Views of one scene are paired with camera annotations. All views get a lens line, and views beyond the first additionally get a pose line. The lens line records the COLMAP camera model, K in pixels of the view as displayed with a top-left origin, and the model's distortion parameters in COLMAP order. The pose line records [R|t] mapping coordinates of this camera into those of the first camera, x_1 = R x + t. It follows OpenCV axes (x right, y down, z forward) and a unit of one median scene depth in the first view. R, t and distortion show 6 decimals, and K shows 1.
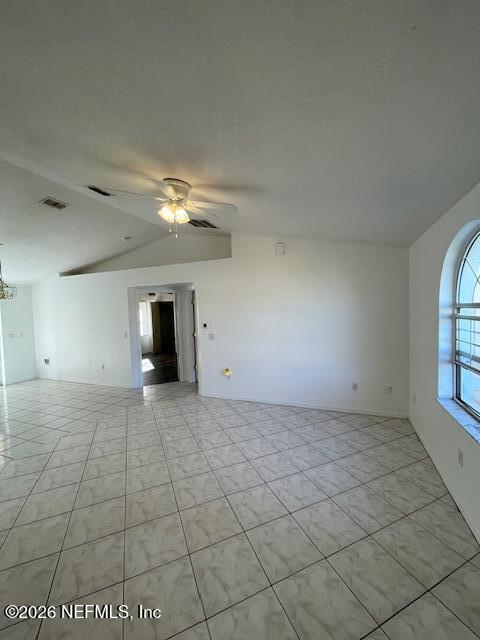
lens RADIAL K [[251.1, 0, 240.0], [0, 251.1, 320.0], [0, 0, 1]] dist [-0.024154, -0.000028]
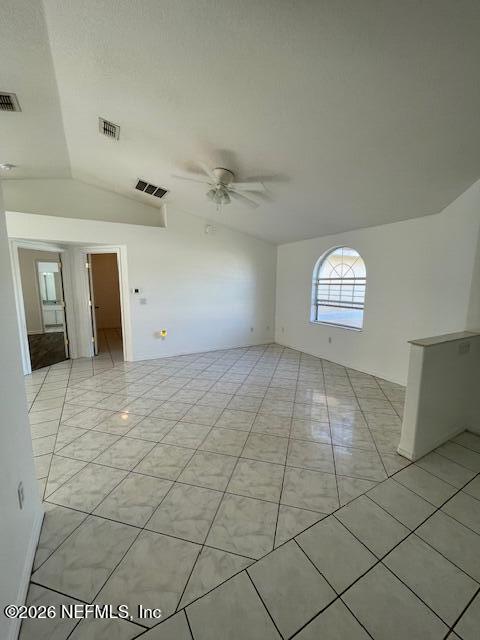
lens RADIAL K [[251.1, 0, 240.0], [0, 251.1, 320.0], [0, 0, 1]] dist [-0.024154, -0.000028]
pose [[0.619965, -0.069319, 0.781562, -0.692340], [0.007723, 0.996581, 0.082263, 0.060561], [-0.784592, -0.044964, 0.618380, 0.056369]]
